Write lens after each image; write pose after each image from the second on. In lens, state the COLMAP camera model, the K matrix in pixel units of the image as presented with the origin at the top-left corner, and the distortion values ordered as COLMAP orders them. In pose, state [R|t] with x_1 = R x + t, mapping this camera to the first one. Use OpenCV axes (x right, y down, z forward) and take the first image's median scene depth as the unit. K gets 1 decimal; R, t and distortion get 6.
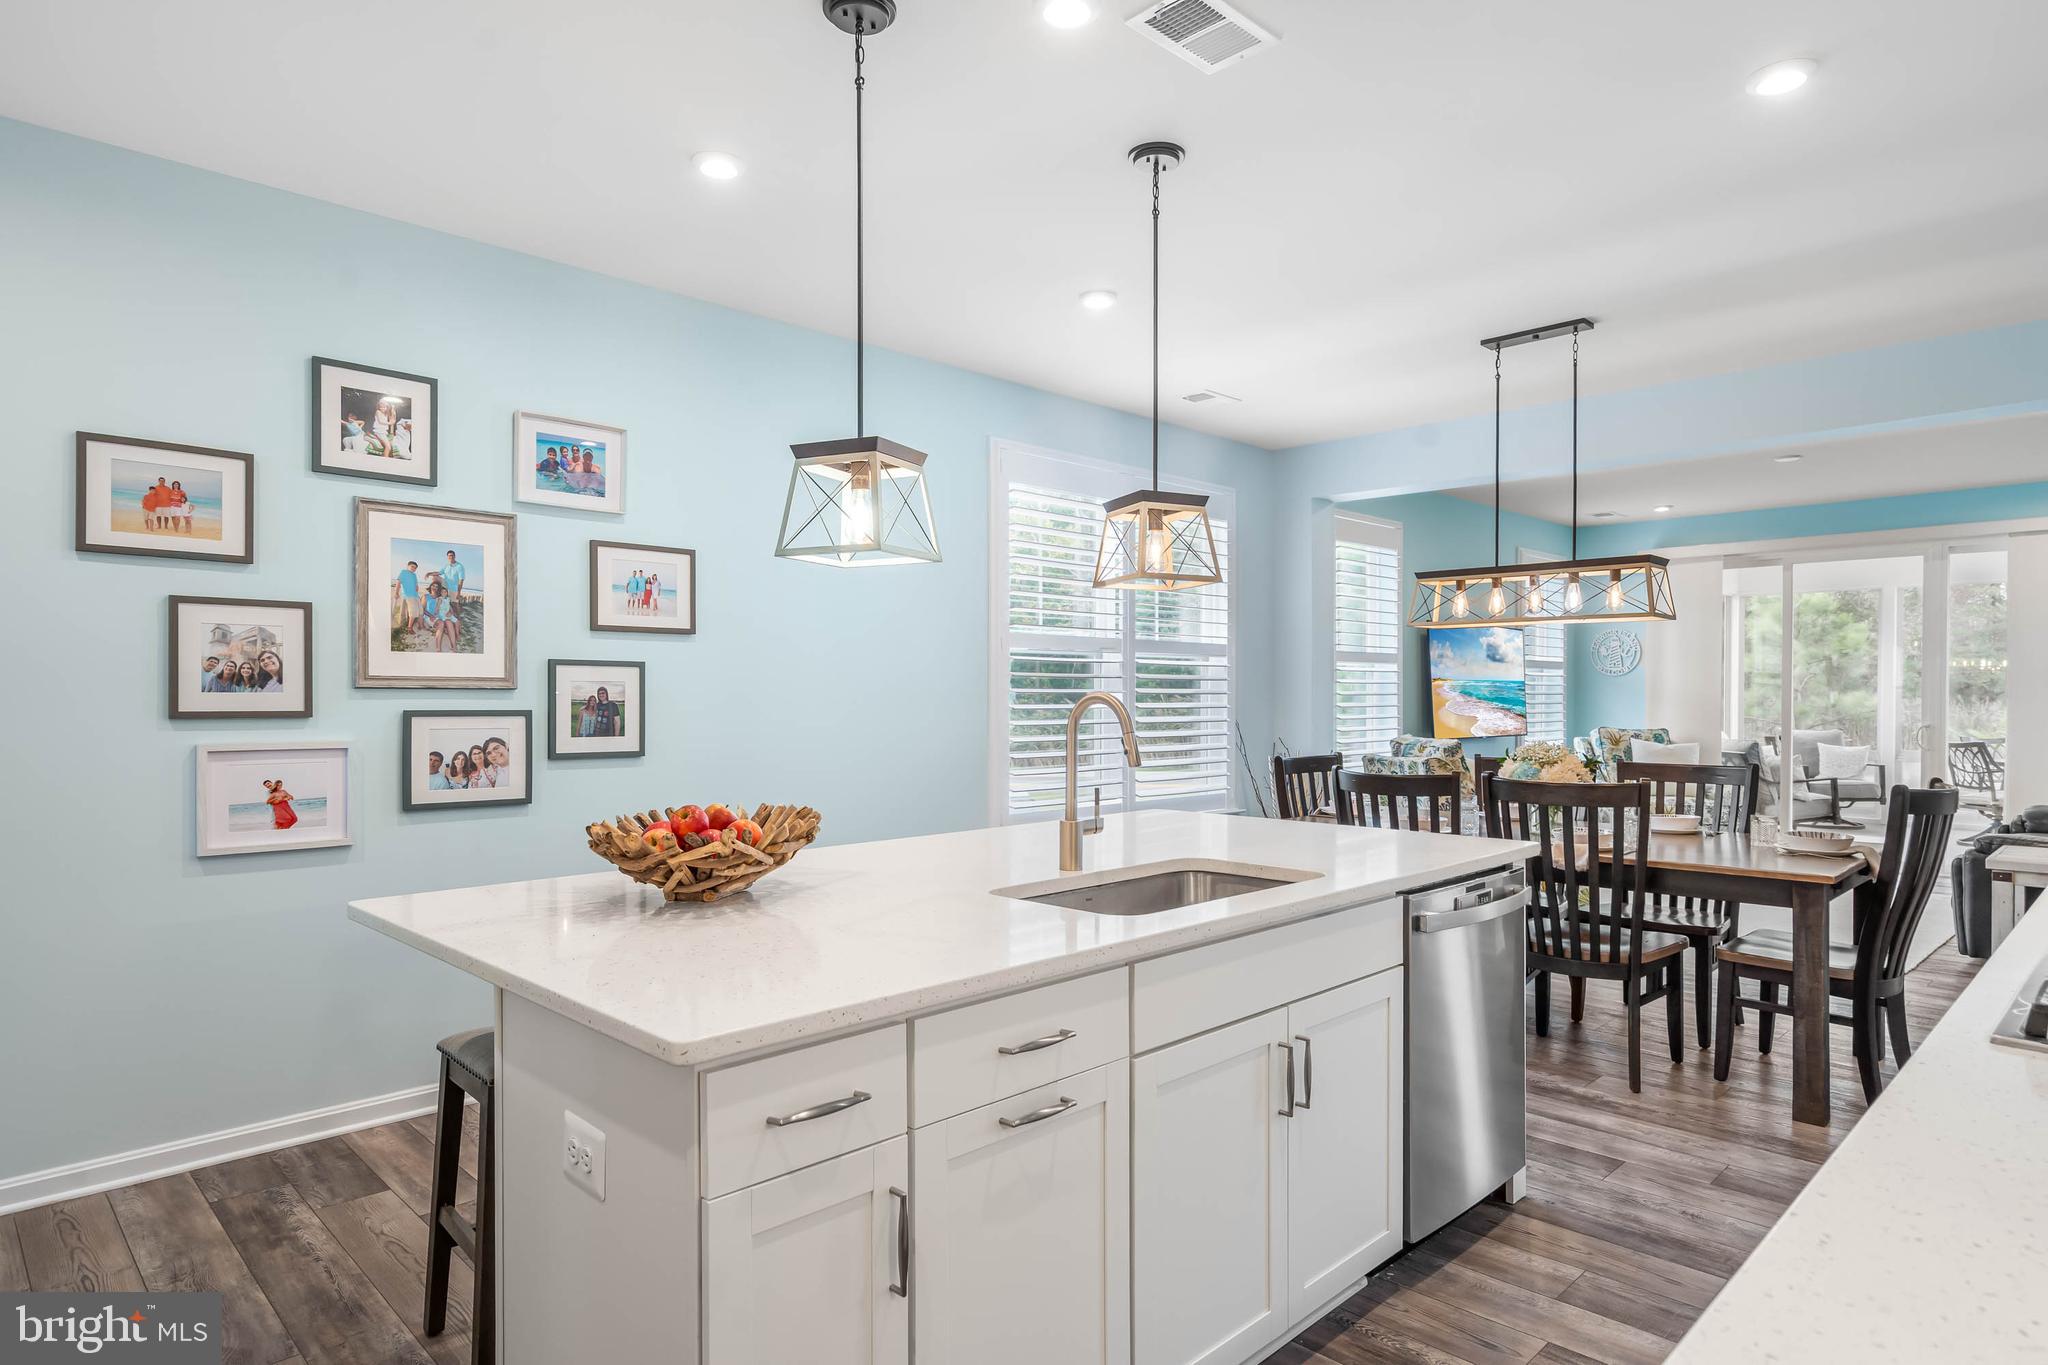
lens RADIAL K [[1165.5, 0, 1027.8], [0, 1165.5, 700.3], [0, 0, 1]] dist [0.002781, 0.000985]
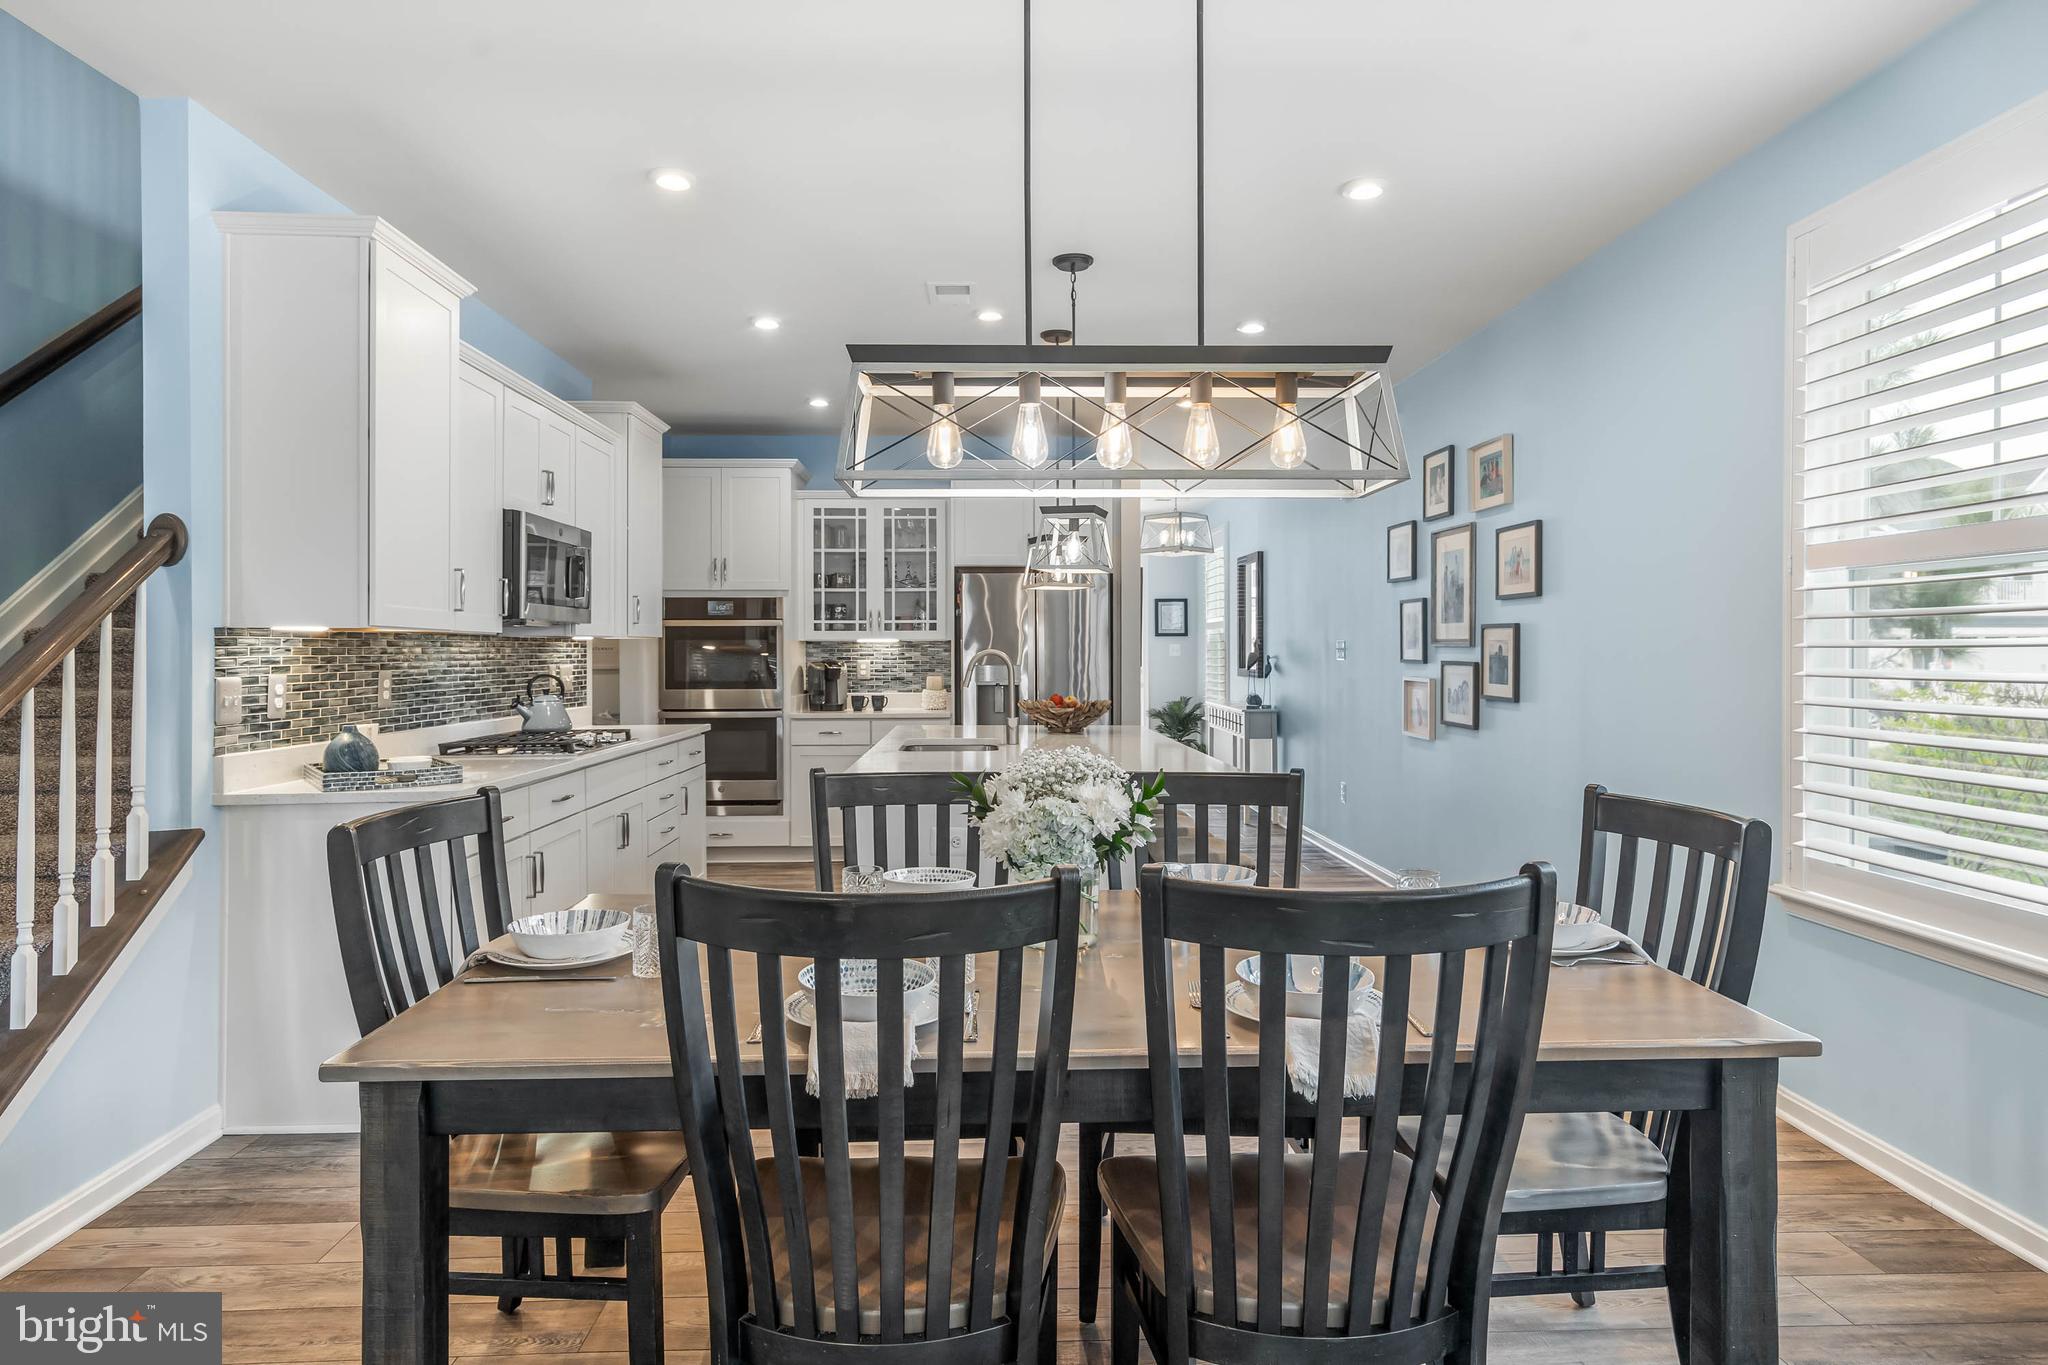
lens RADIAL K [[1172.7, 0, 1025.2], [0, 1172.7, 650.0], [0, 0, 1]] dist [0.001499, 0.000197]
pose [[-0.676537, -0.001402, -0.736408, 0.971422], [-0.004837, 0.999985, 0.002540, -0.006849], [0.736393, 0.005281, -0.676533, 1.579343]]
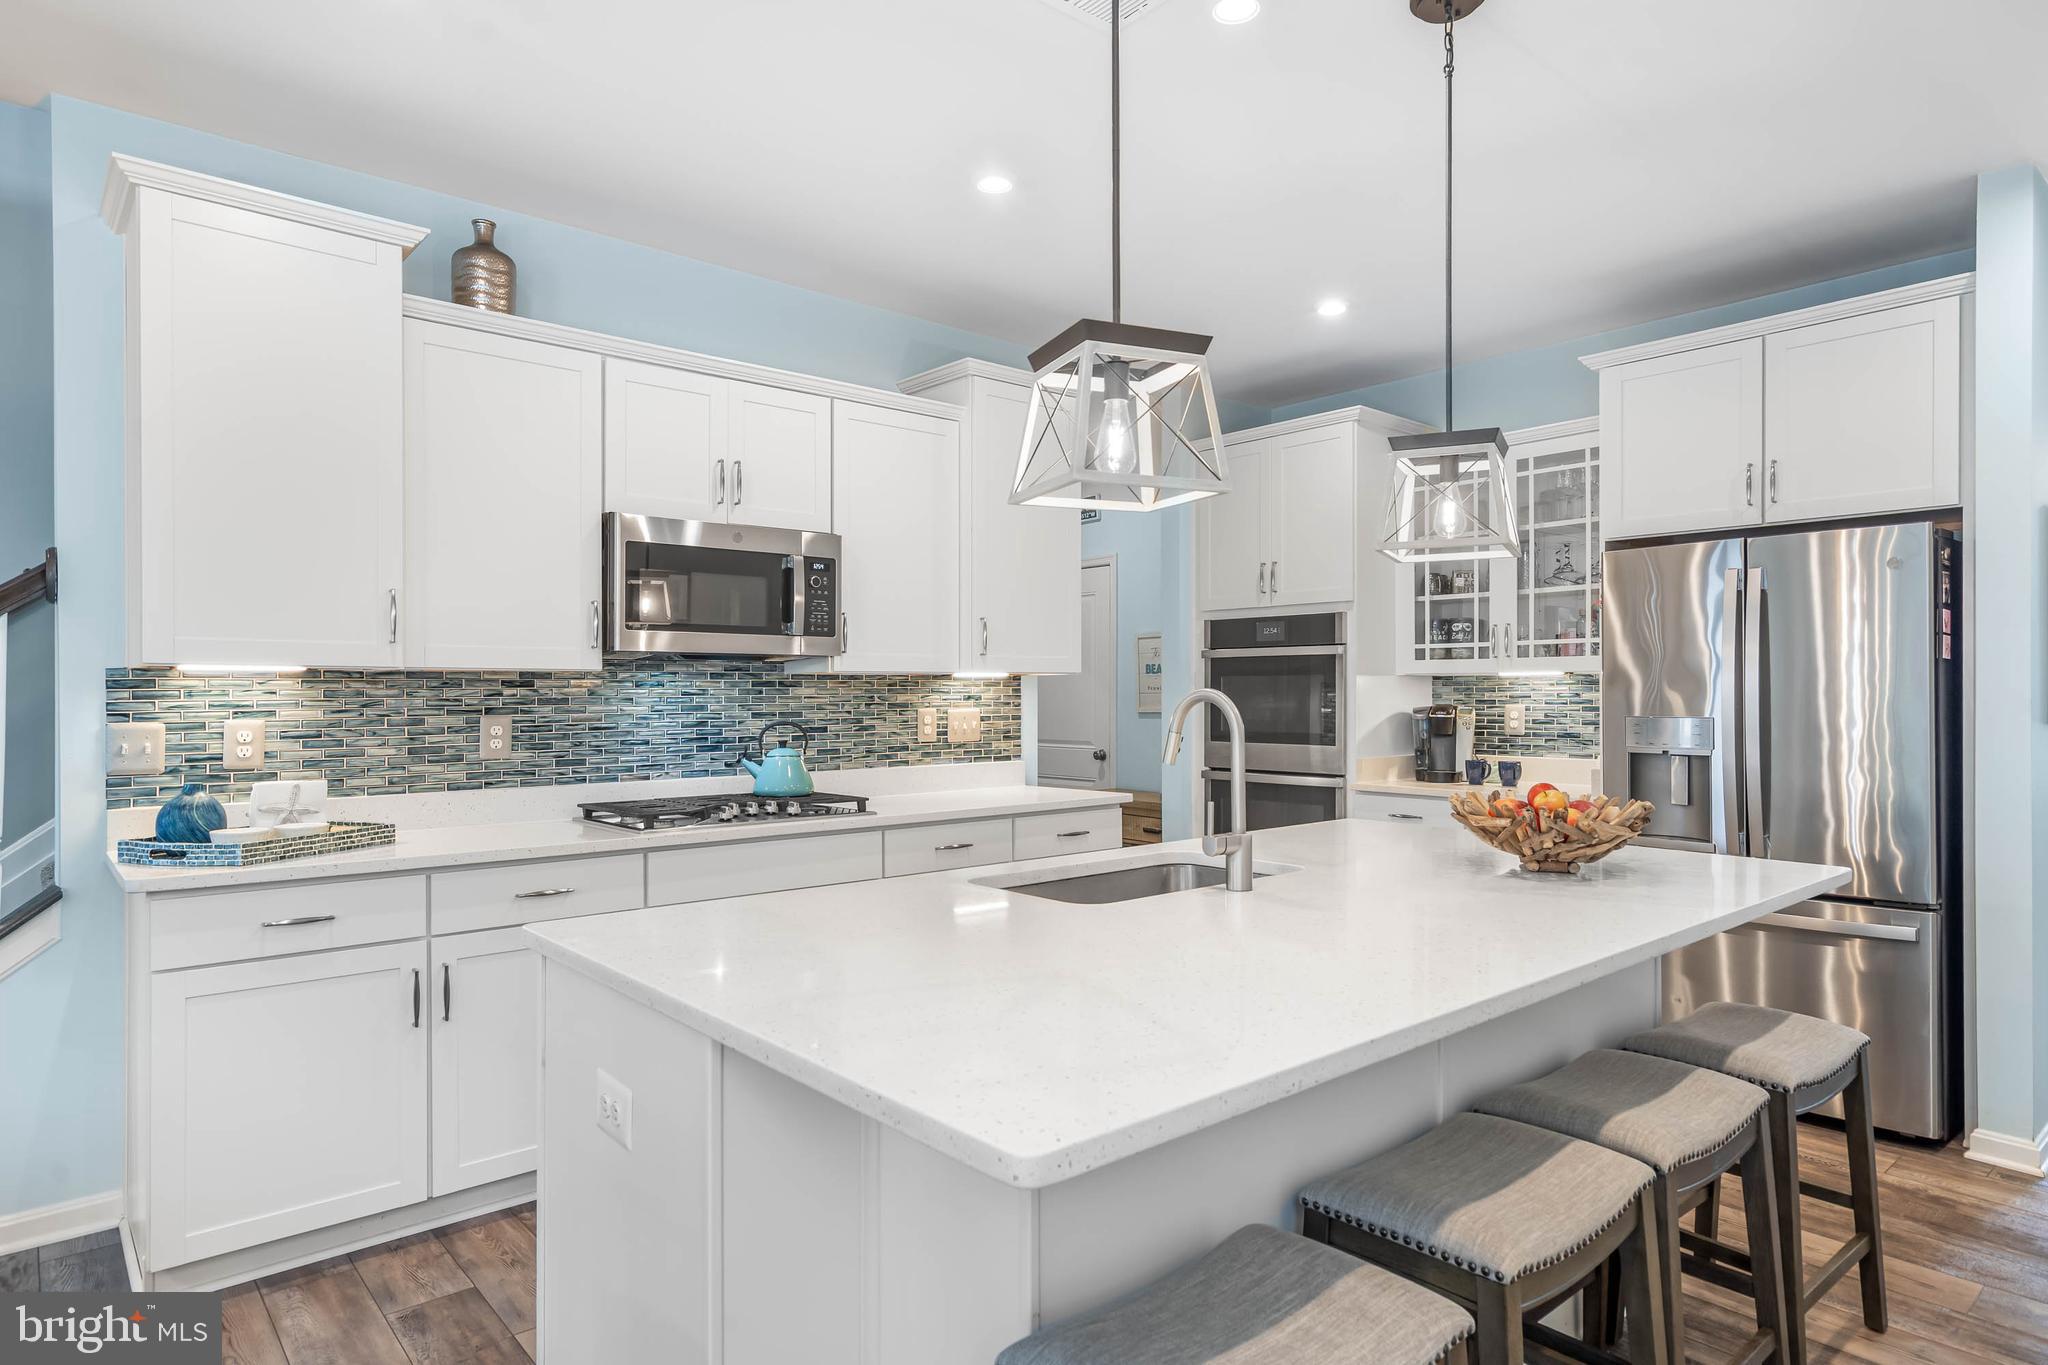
lens RADIAL K [[1158.5, 0, 1025.7], [0, 1158.5, 688.5], [0, 0, 1]] dist [0.005789, 0.002151]
pose [[-0.998004, 0.001231, 0.063141, 0.096478], [0.001543, 0.999987, 0.004901, -0.007660], [-0.063134, 0.004988, -0.997993, 1.304554]]
